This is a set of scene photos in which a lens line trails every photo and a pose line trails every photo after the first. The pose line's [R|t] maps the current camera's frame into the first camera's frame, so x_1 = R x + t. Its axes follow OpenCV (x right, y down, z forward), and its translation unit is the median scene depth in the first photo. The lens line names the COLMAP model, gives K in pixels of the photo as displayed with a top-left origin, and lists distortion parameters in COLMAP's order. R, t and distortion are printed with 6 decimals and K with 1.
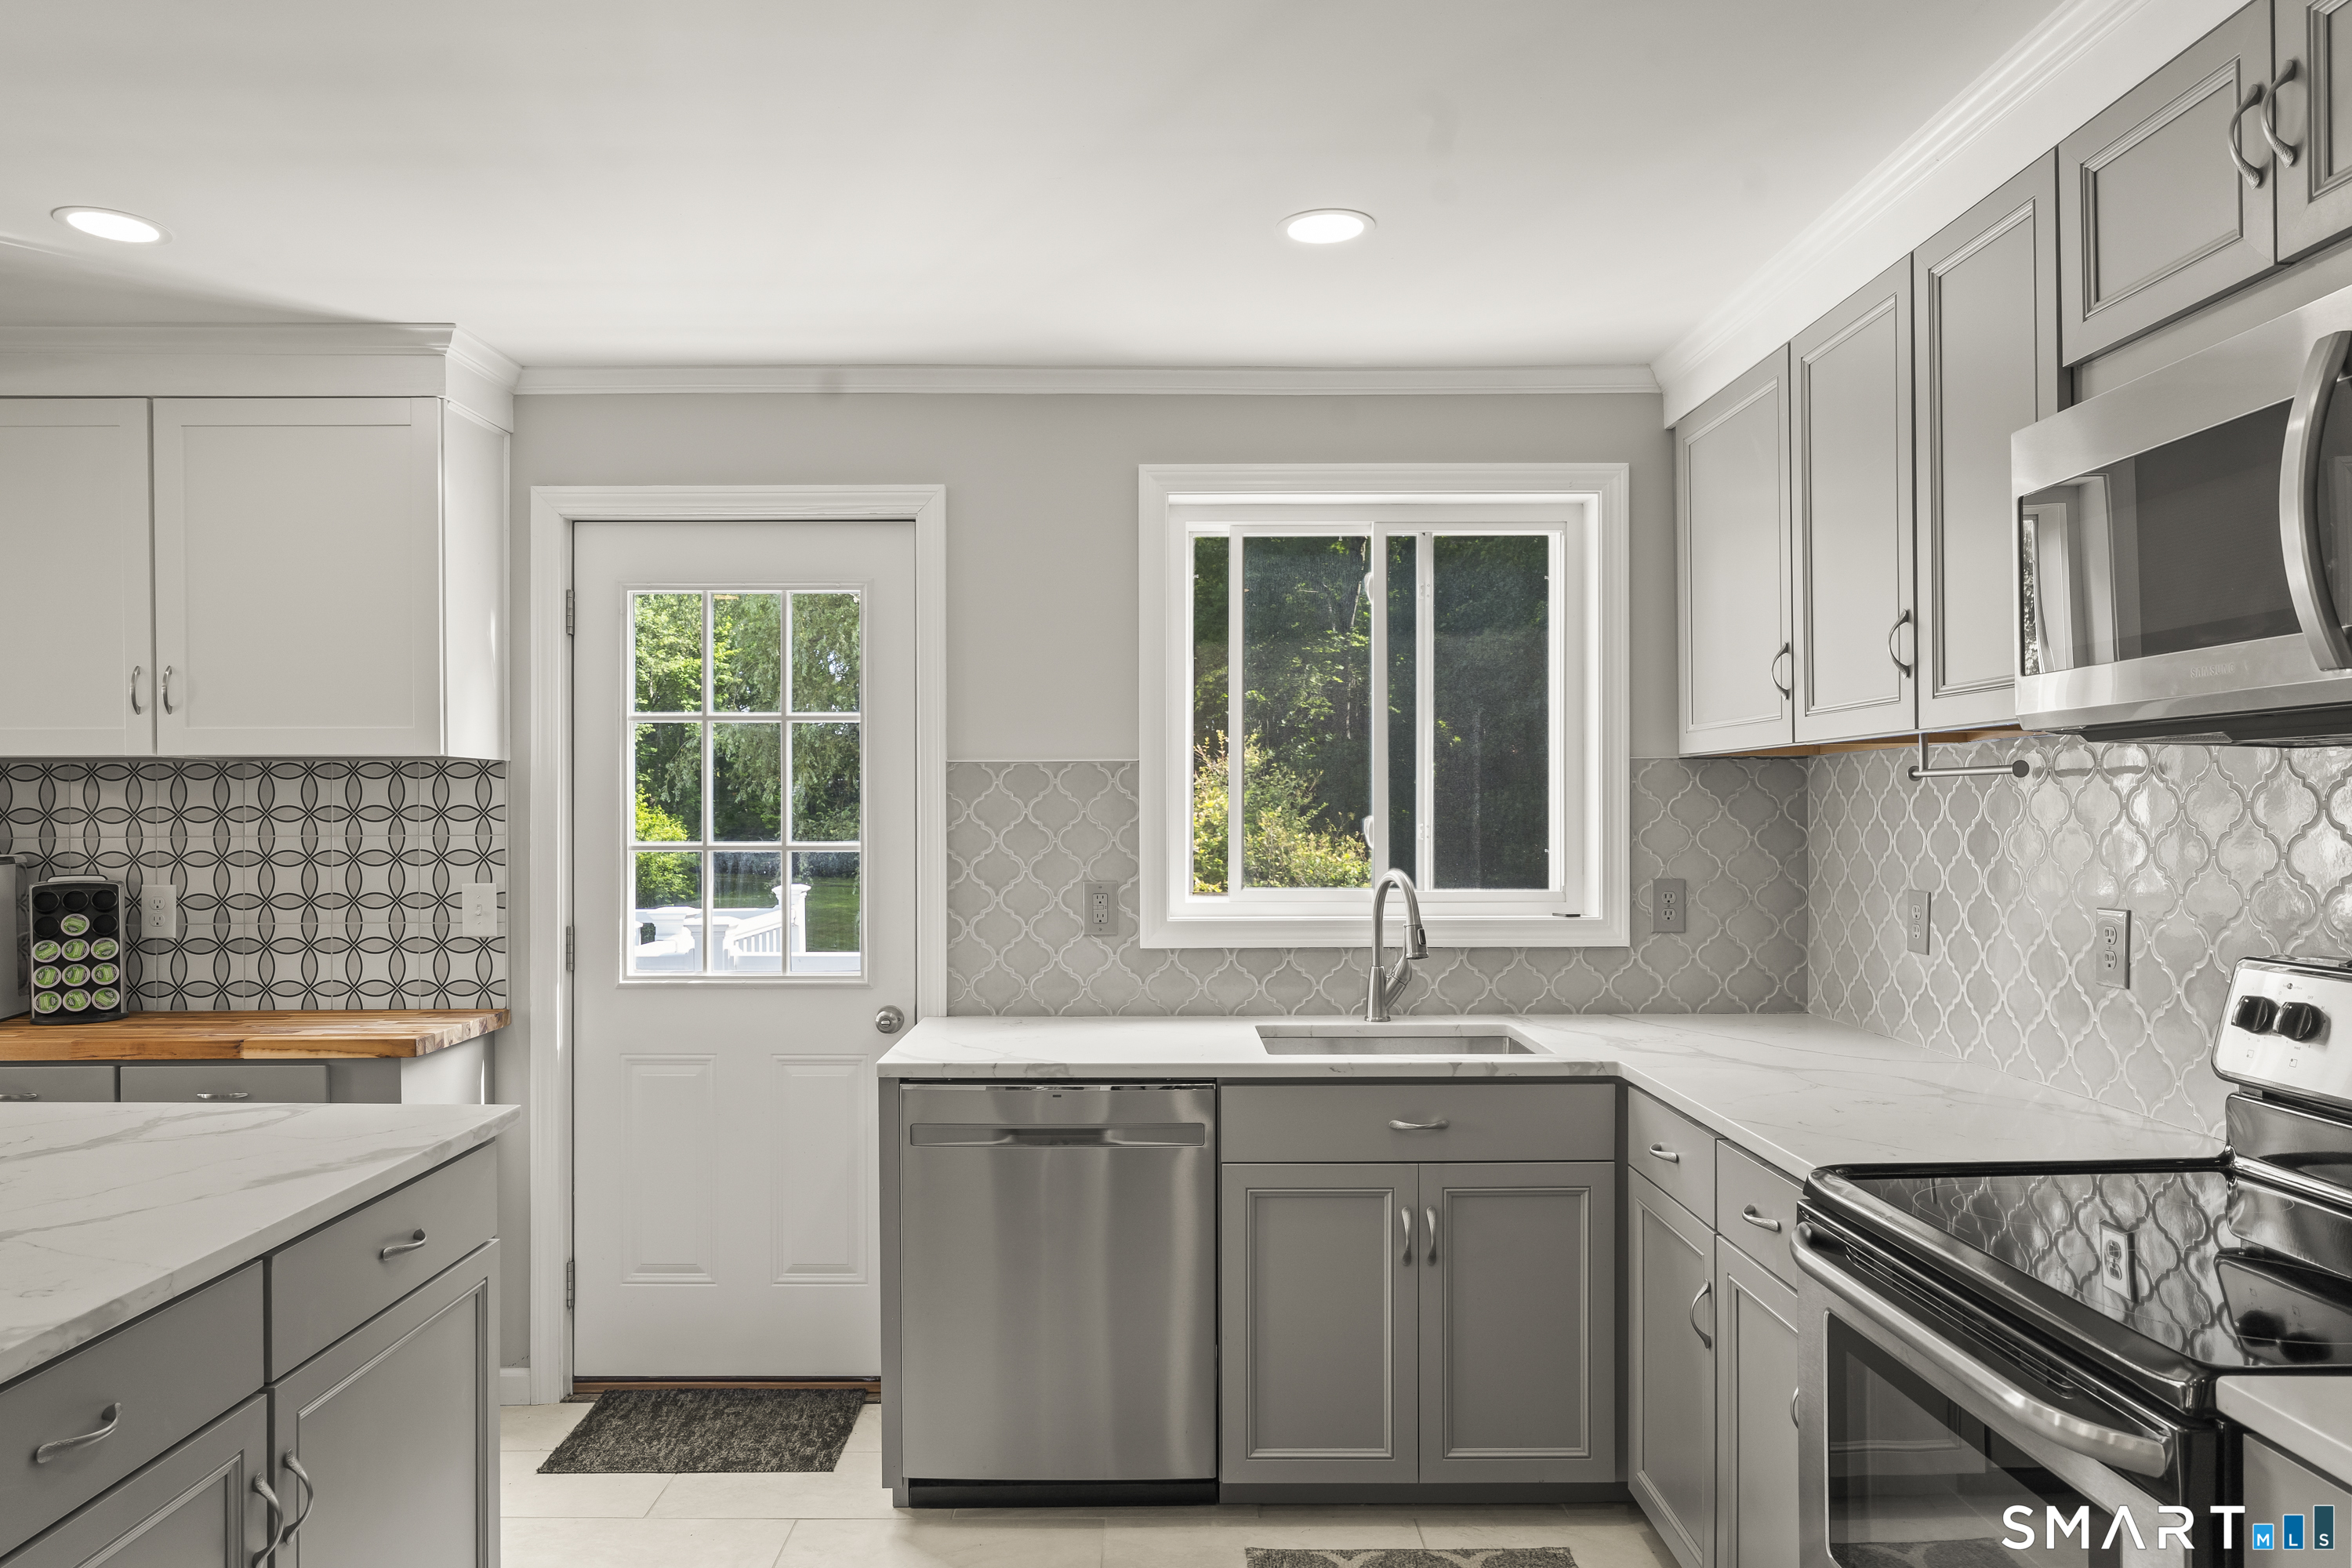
lens RADIAL K [[1530.9, 0, 1161.5], [0, 1530.9, 829.0], [0, 0, 1]] dist [-0.021605, 0.024871]
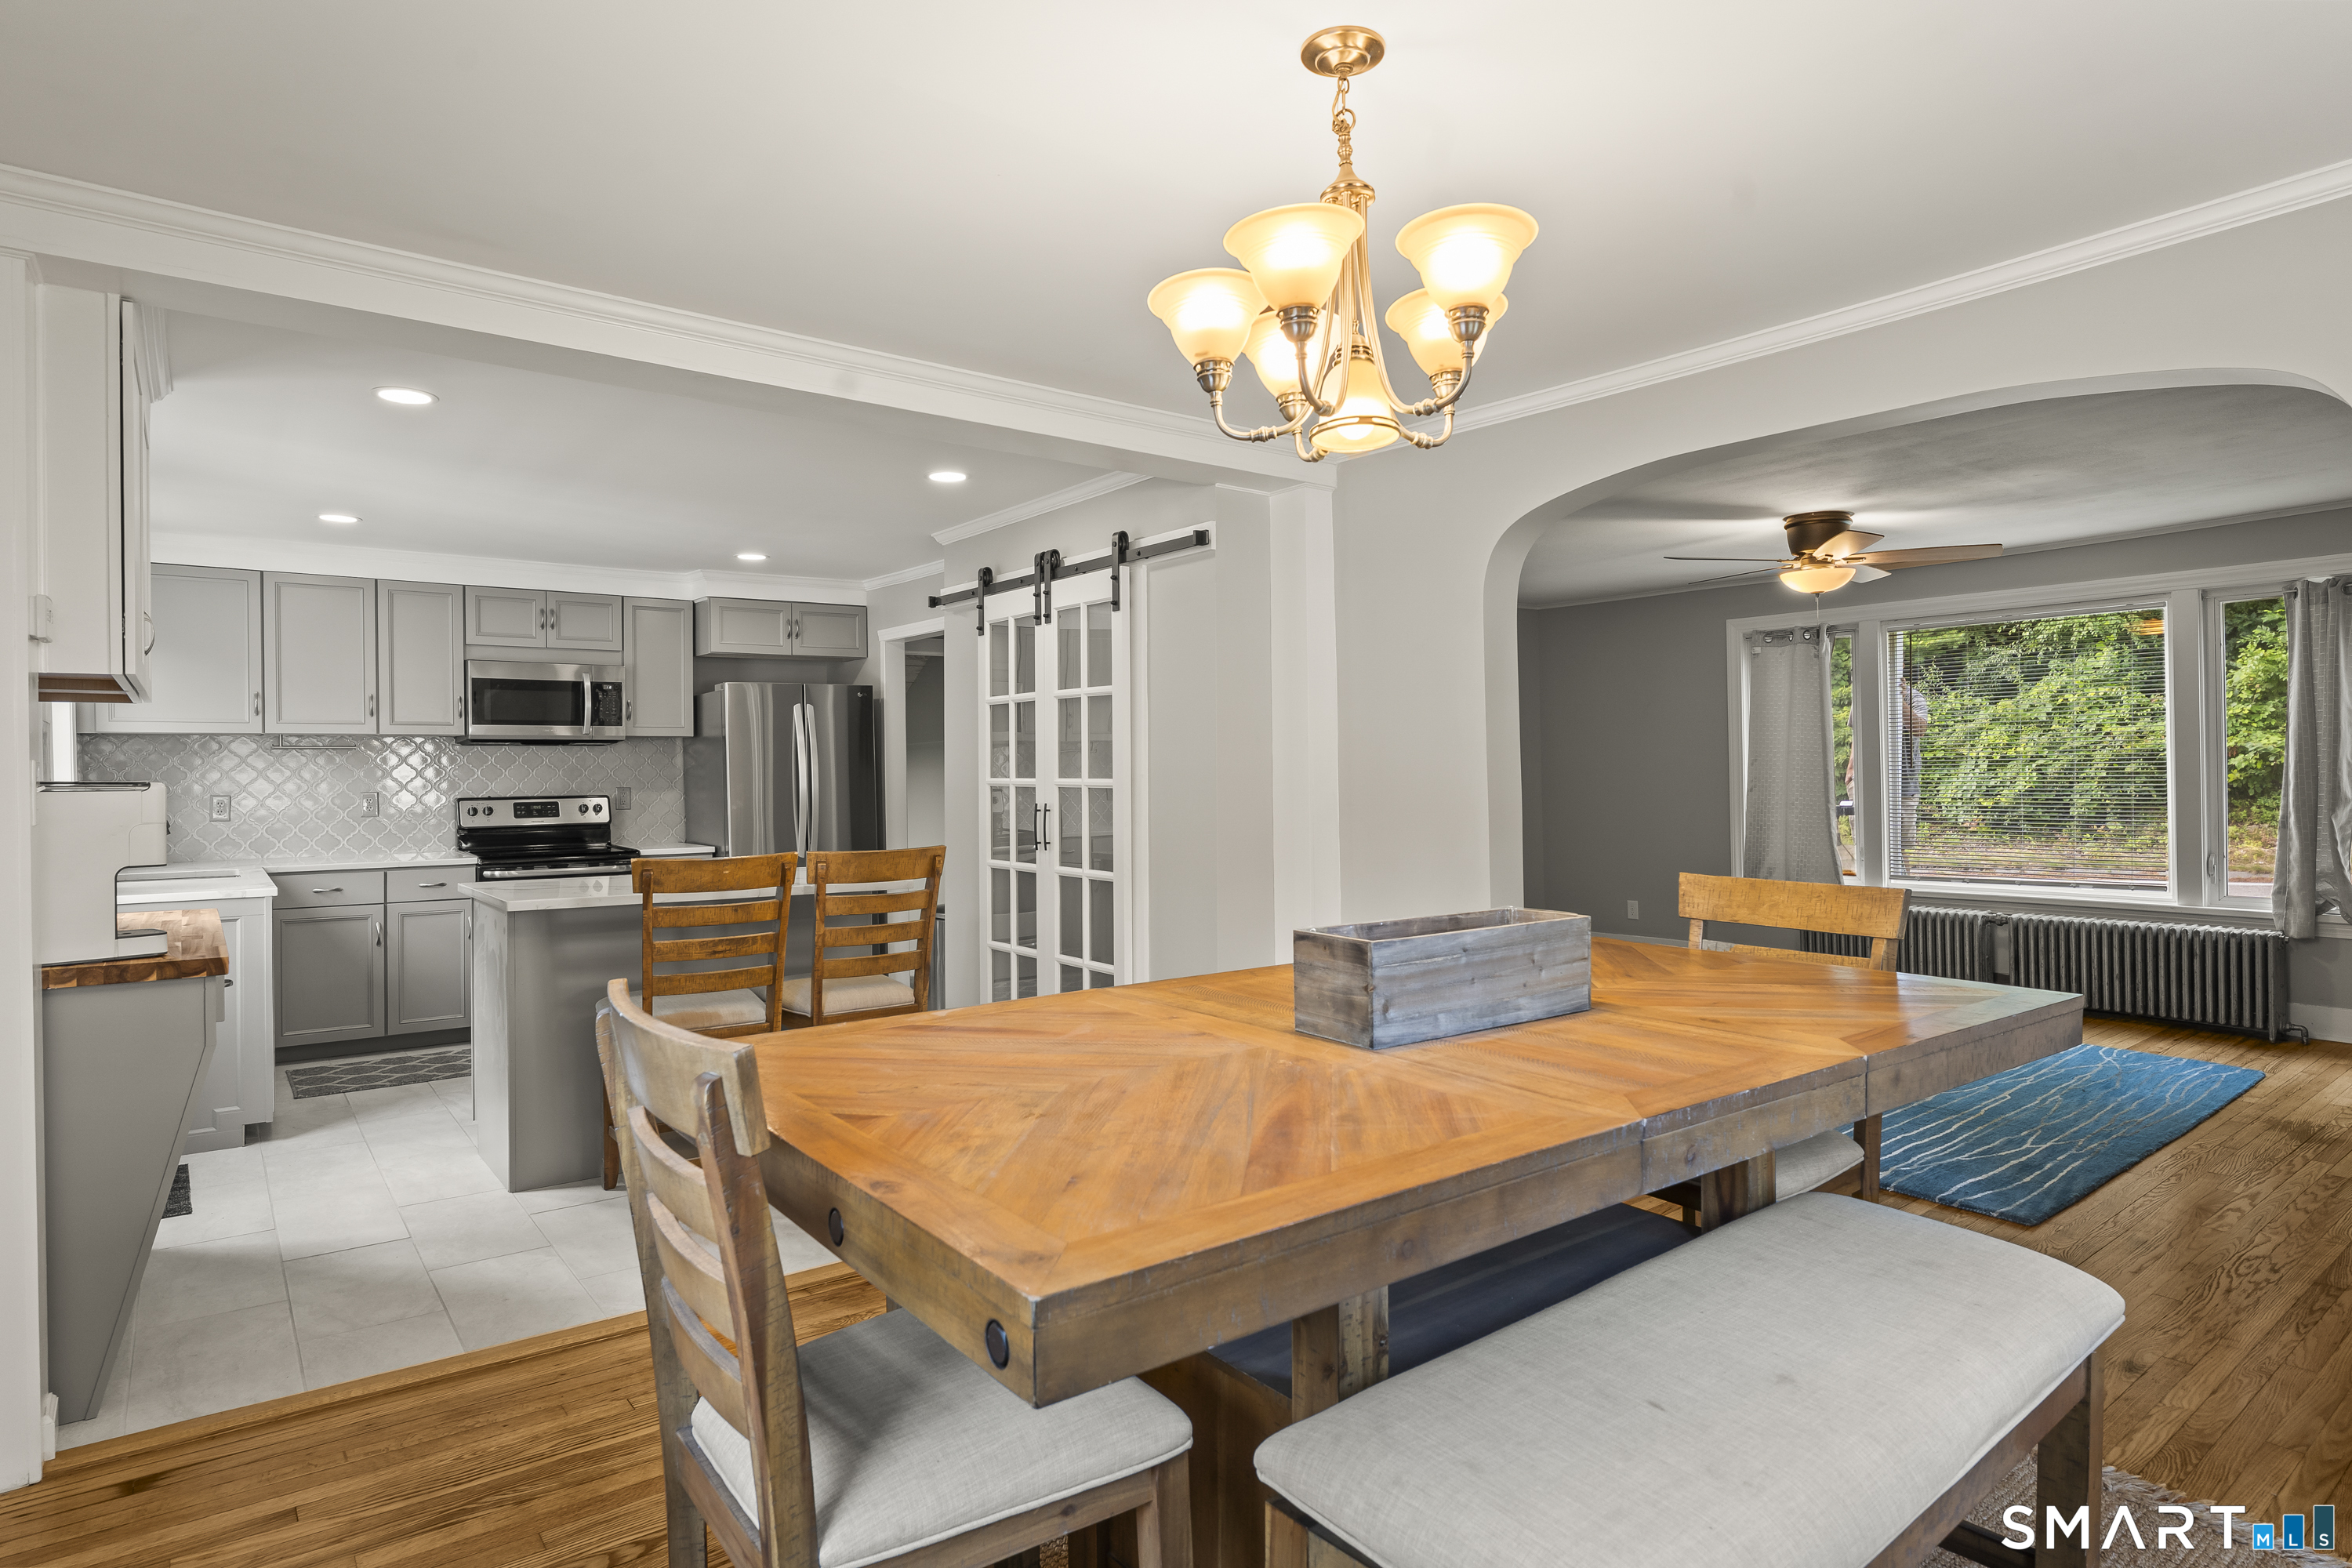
lens RADIAL K [[1275.5, 0, 1150.5], [0, 1275.5, 772.1], [0, 0, 1]] dist [-0.006834, -0.000356]
pose [[-0.598850, 0.008593, 0.800815, -1.703470], [0.021944, 0.999743, 0.005682, 0.021016], [-0.800560, 0.020976, -0.598885, 0.883218]]
